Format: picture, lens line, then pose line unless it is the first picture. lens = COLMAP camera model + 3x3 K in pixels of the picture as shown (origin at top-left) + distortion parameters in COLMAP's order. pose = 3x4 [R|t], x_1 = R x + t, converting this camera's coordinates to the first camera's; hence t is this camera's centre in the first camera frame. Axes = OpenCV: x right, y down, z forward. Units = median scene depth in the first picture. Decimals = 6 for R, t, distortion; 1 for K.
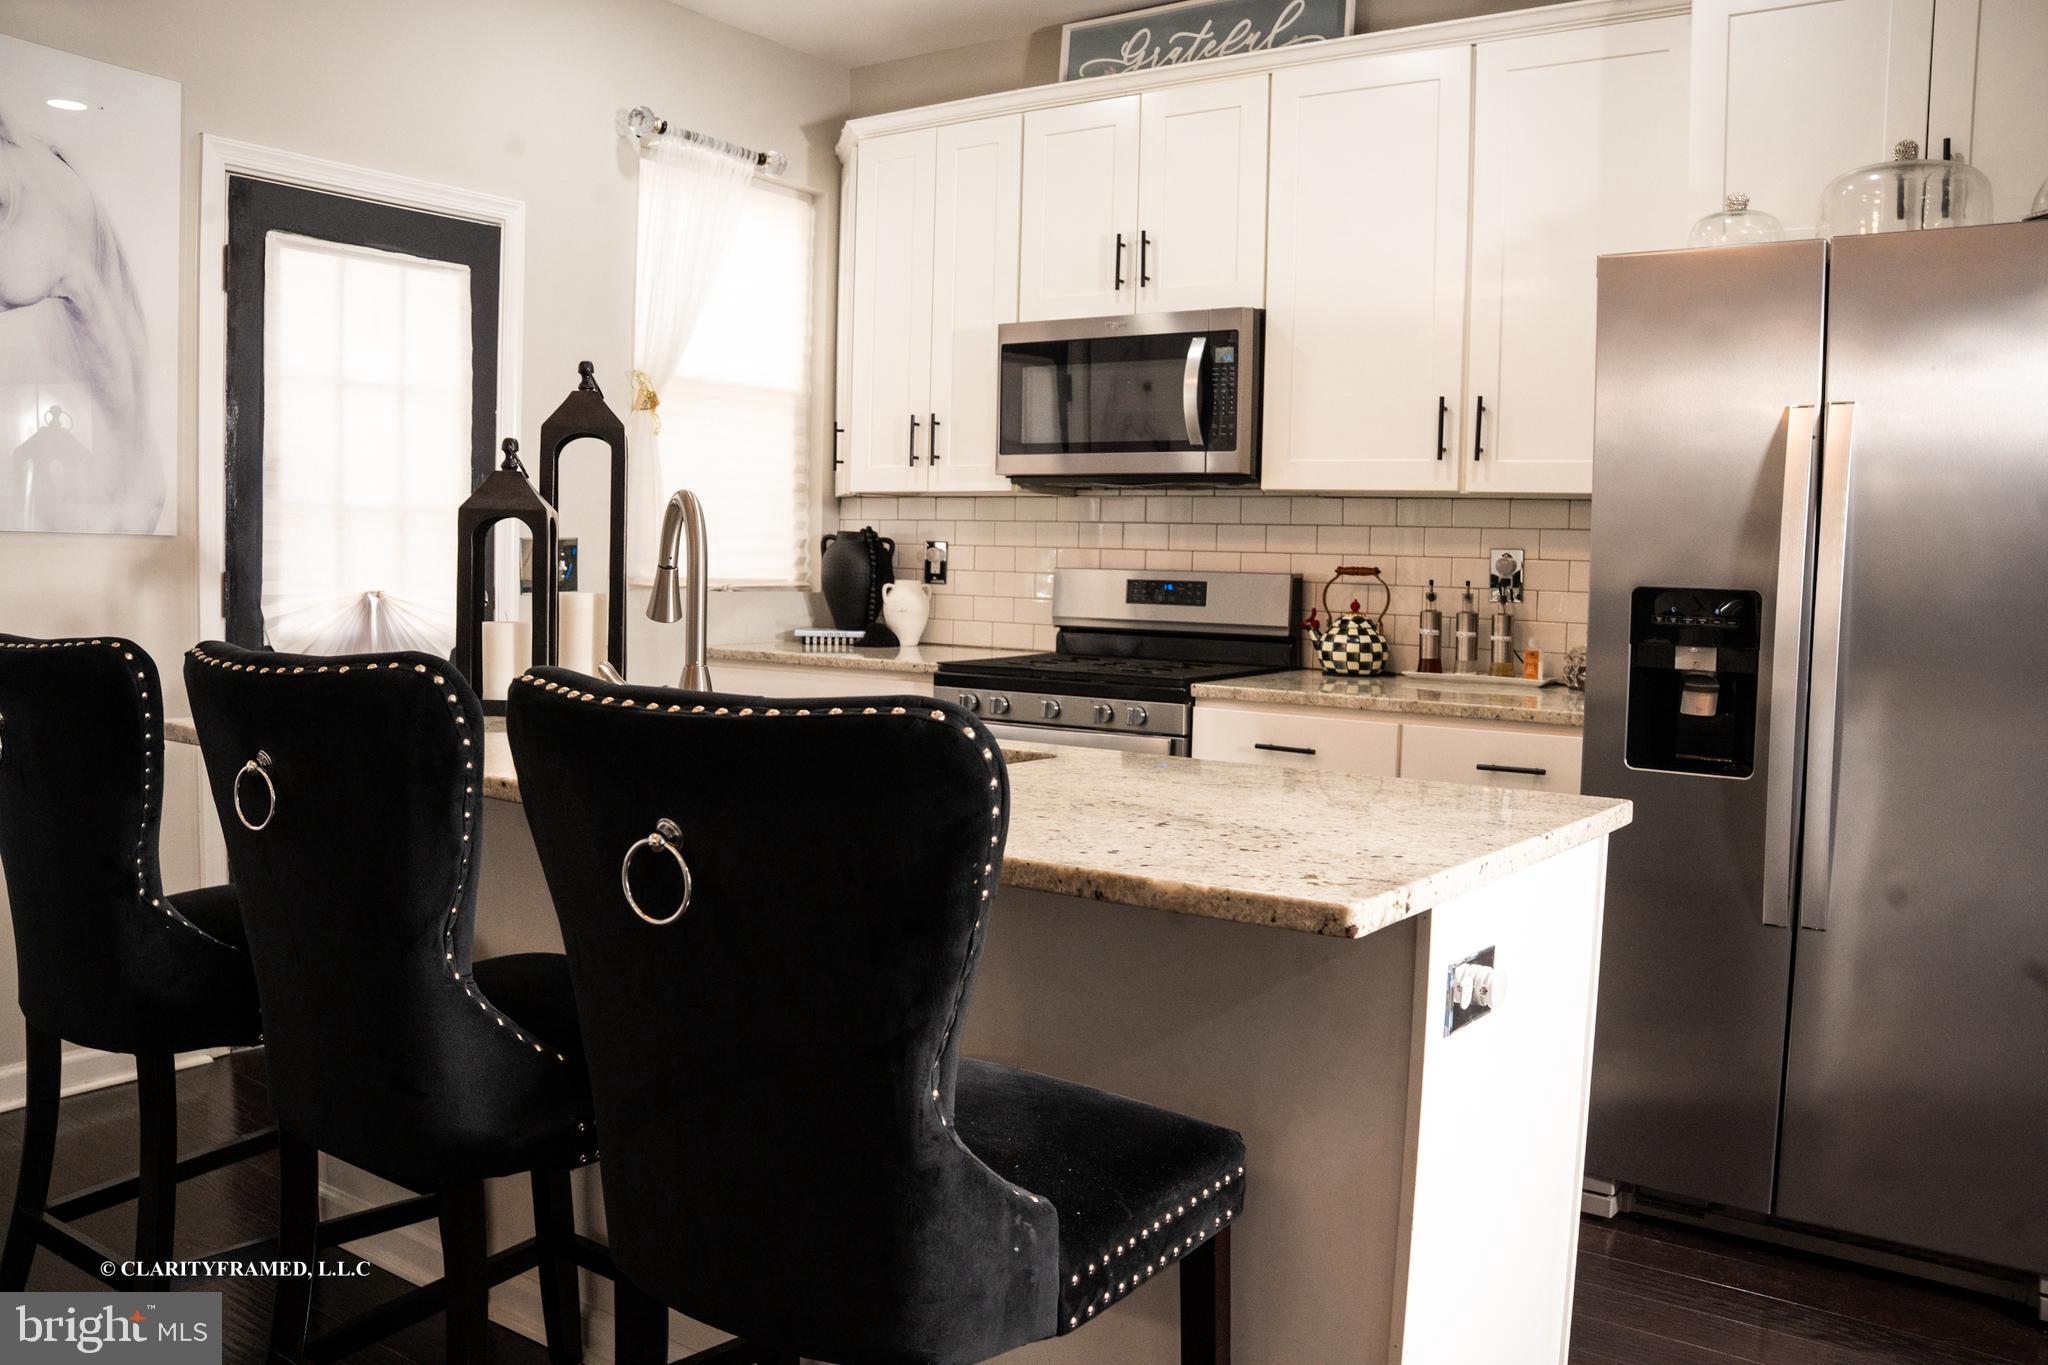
lens RADIAL K [[1663.3, 0, 1024.2], [0, 1663.3, 678.9], [0, 0, 1]] dist [-0.143392, 0.089315]
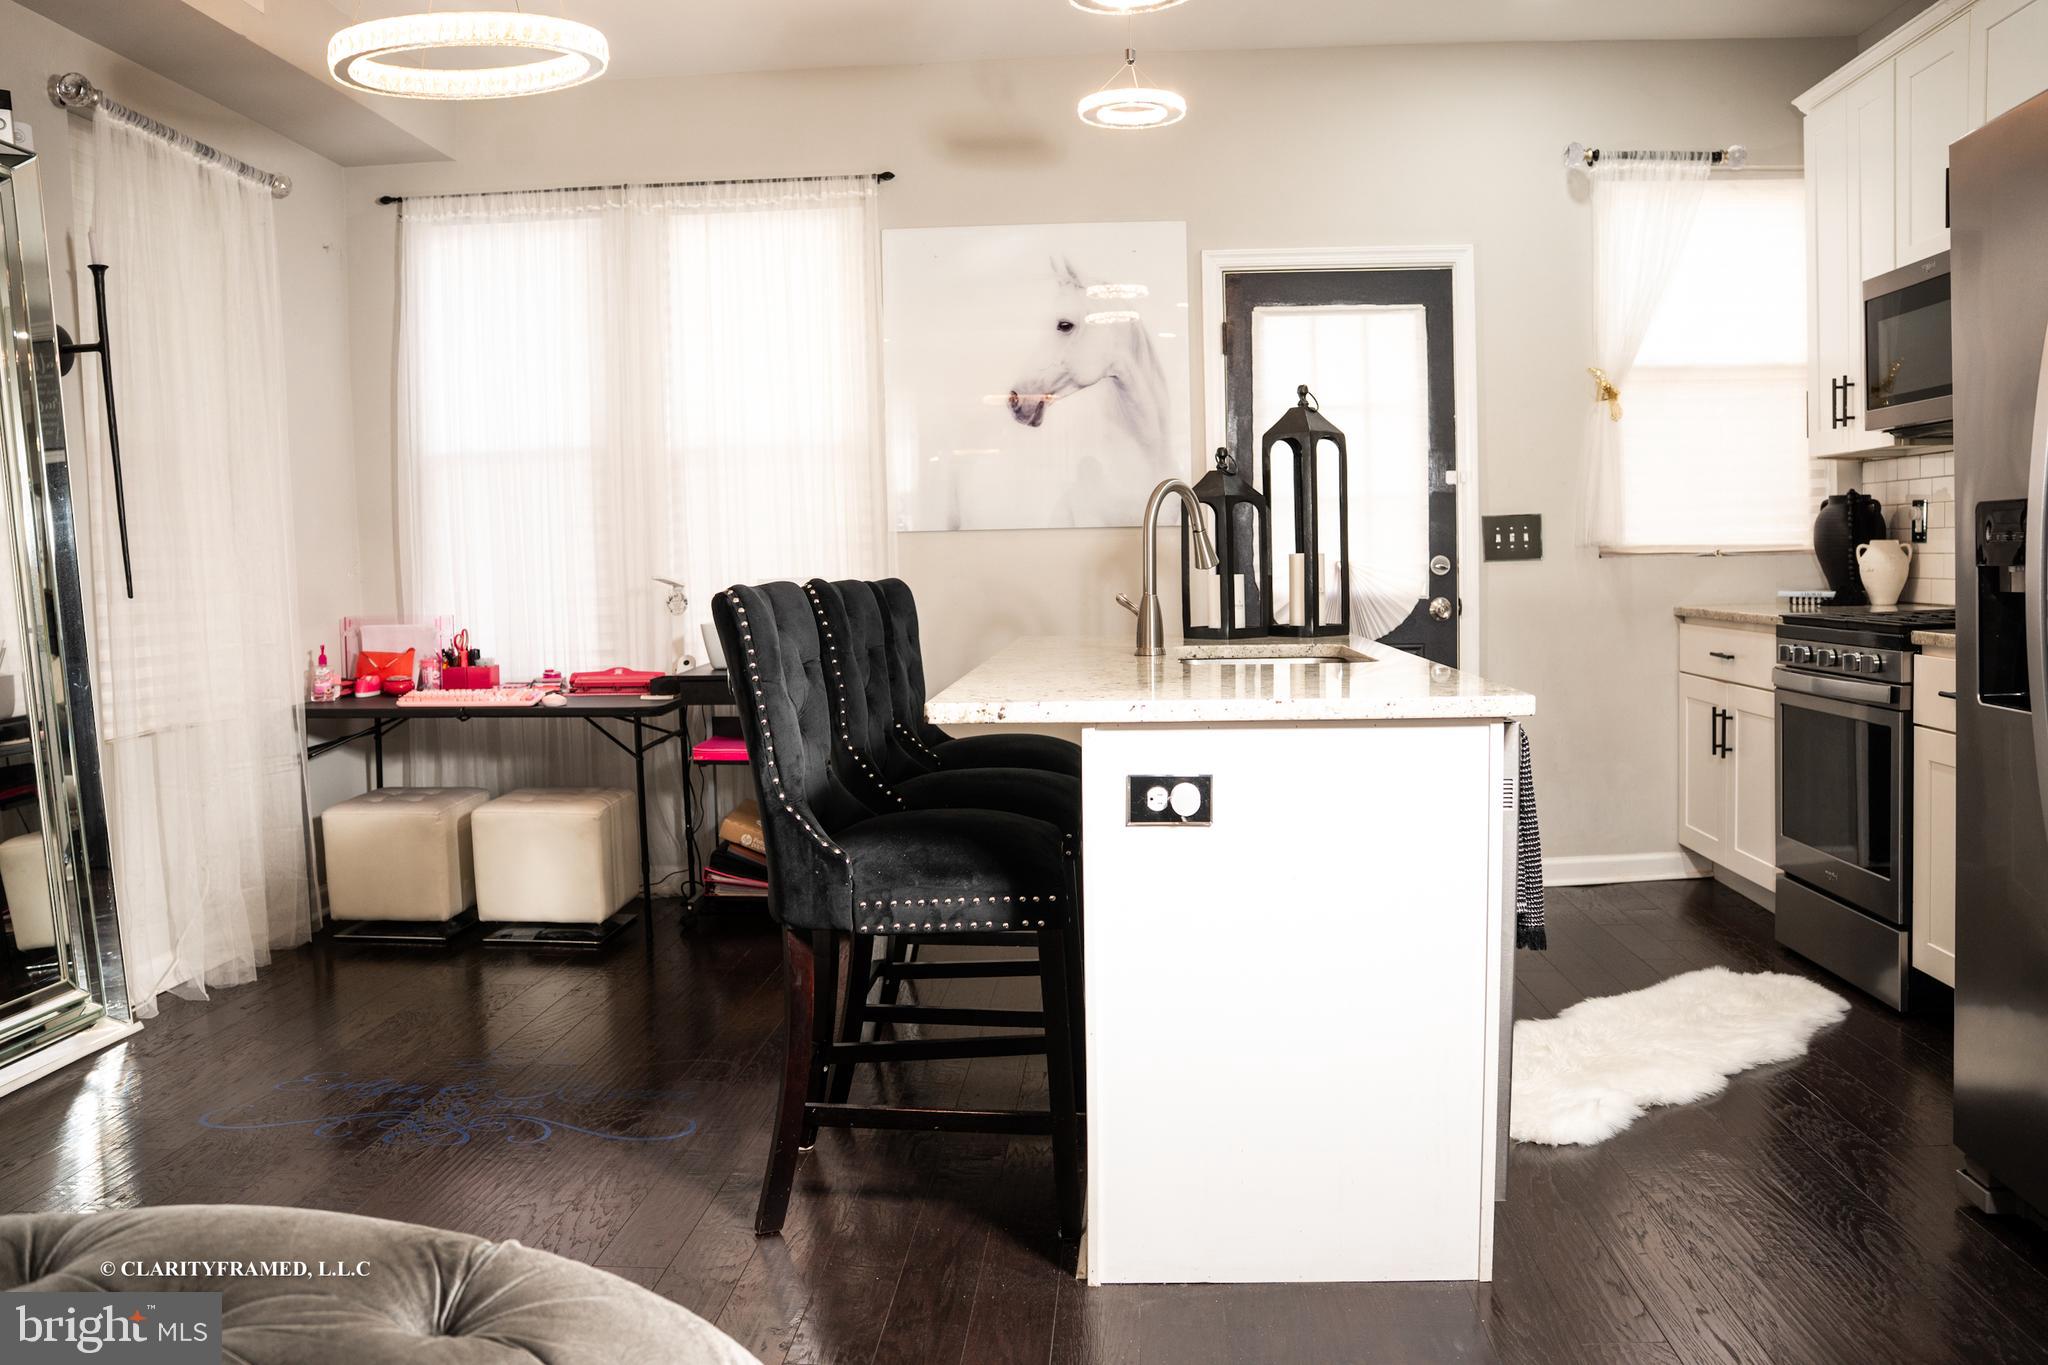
lens RADIAL K [[1663.3, 0, 1024.6], [0, 1663.3, 699.5], [0, 0, 1]] dist [-0.143392, 0.089315]
pose [[0.538444, 0.034048, -0.841973, 0.583701], [-0.022309, 0.999409, 0.026148, 0.028379], [0.842366, 0.004704, 0.538885, 0.048160]]
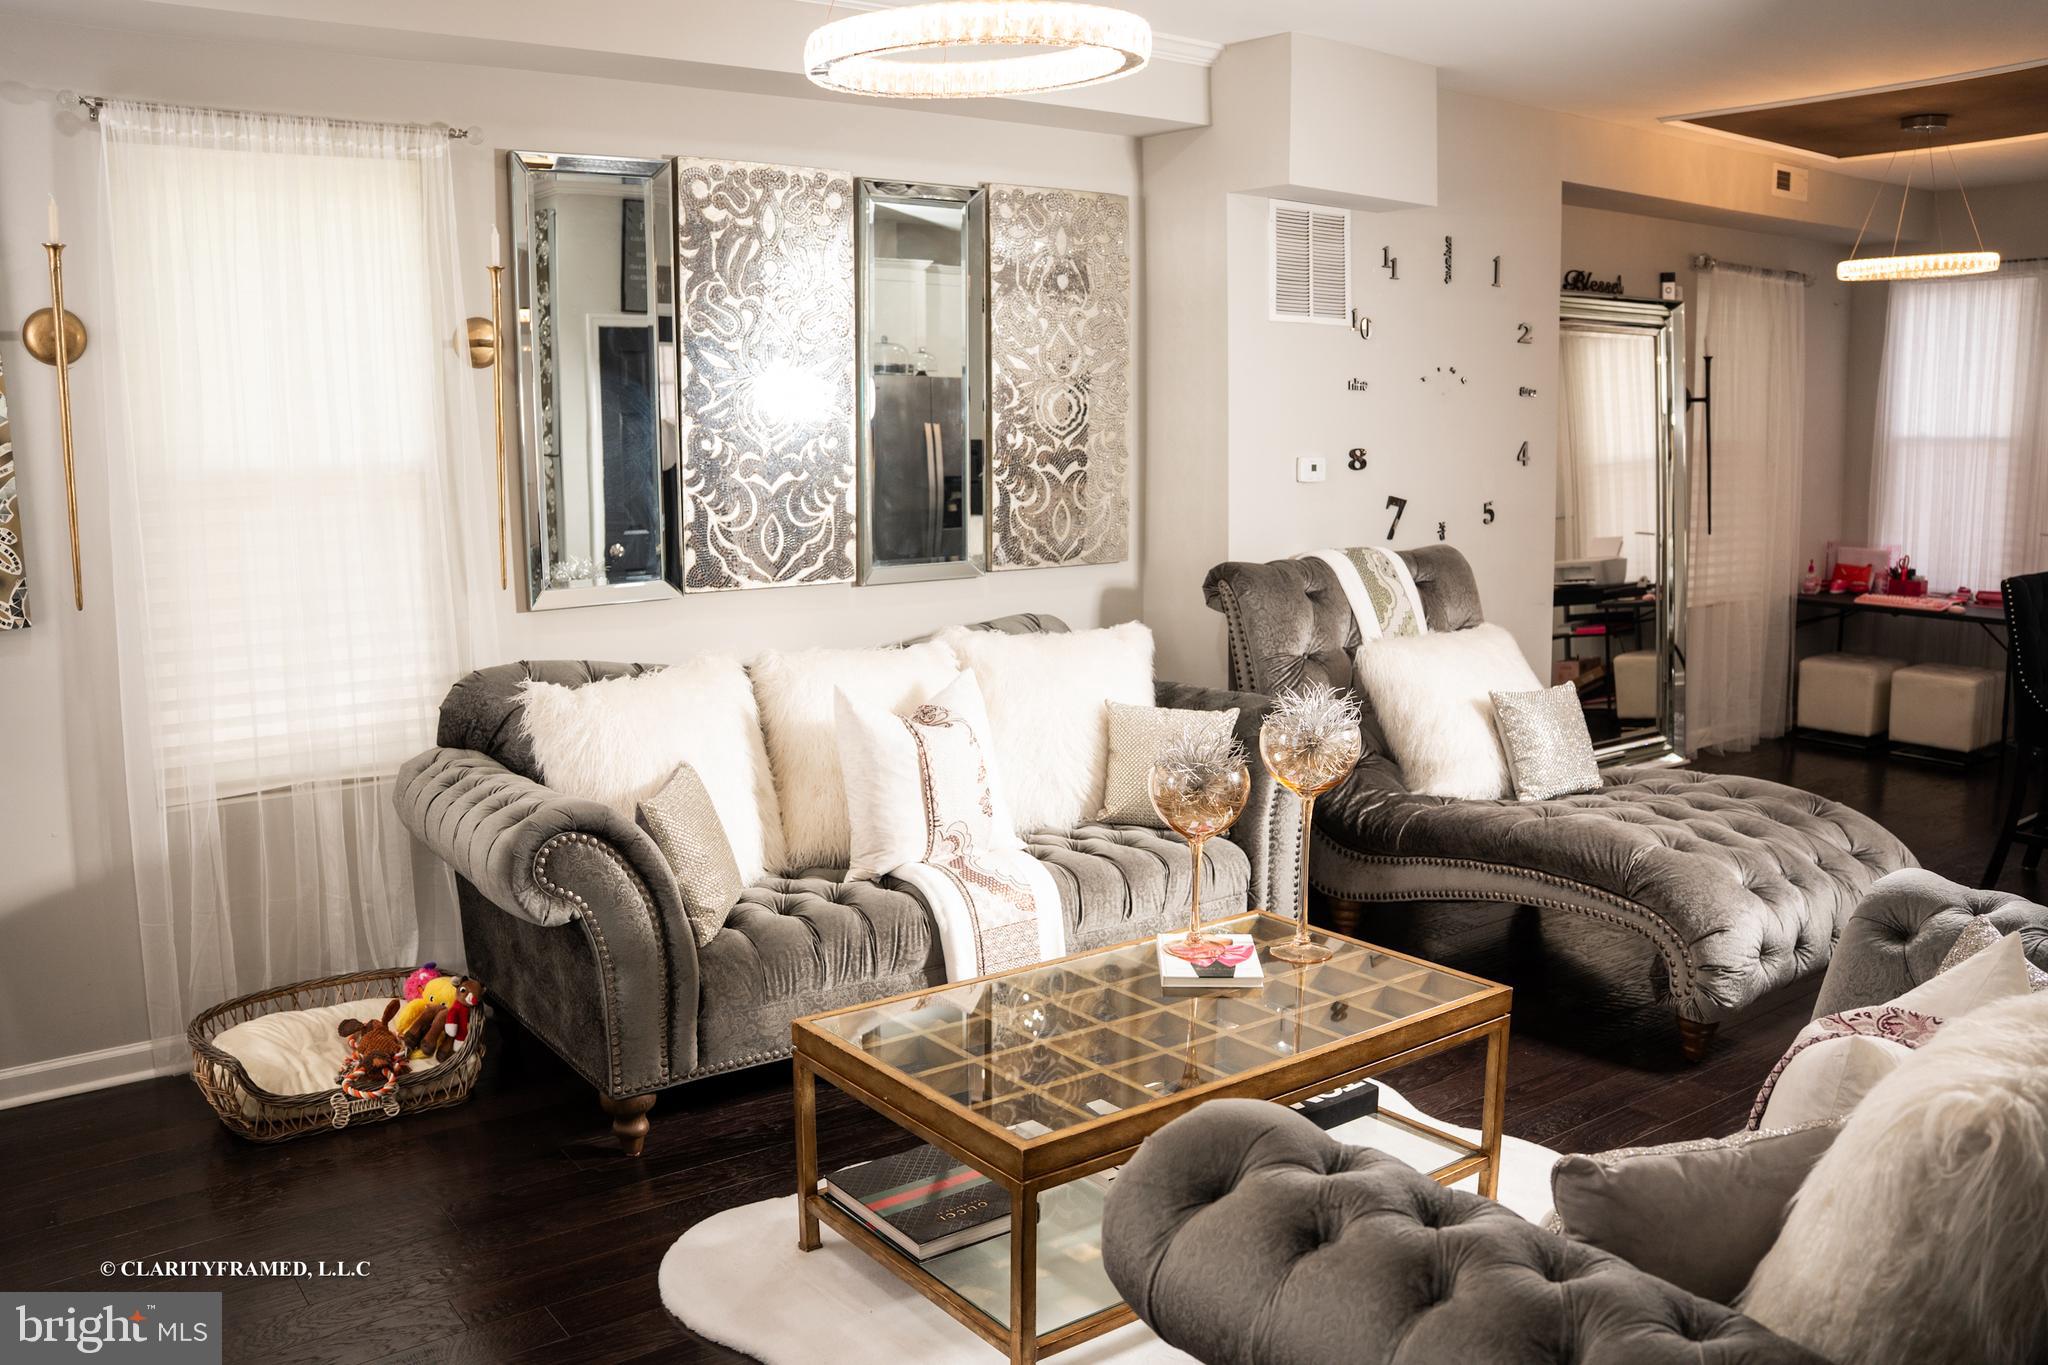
lens RADIAL K [[1663.3, 0, 1017.4], [0, 1663.3, 685.0], [0, 0, 1]] dist [-0.143392, 0.089315]
pose [[-0.294049, 0.117090, -0.948591, 1.043283], [-0.063765, 0.987853, 0.141702, -0.006171], [0.953661, 0.102155, -0.283011, -0.026183]]
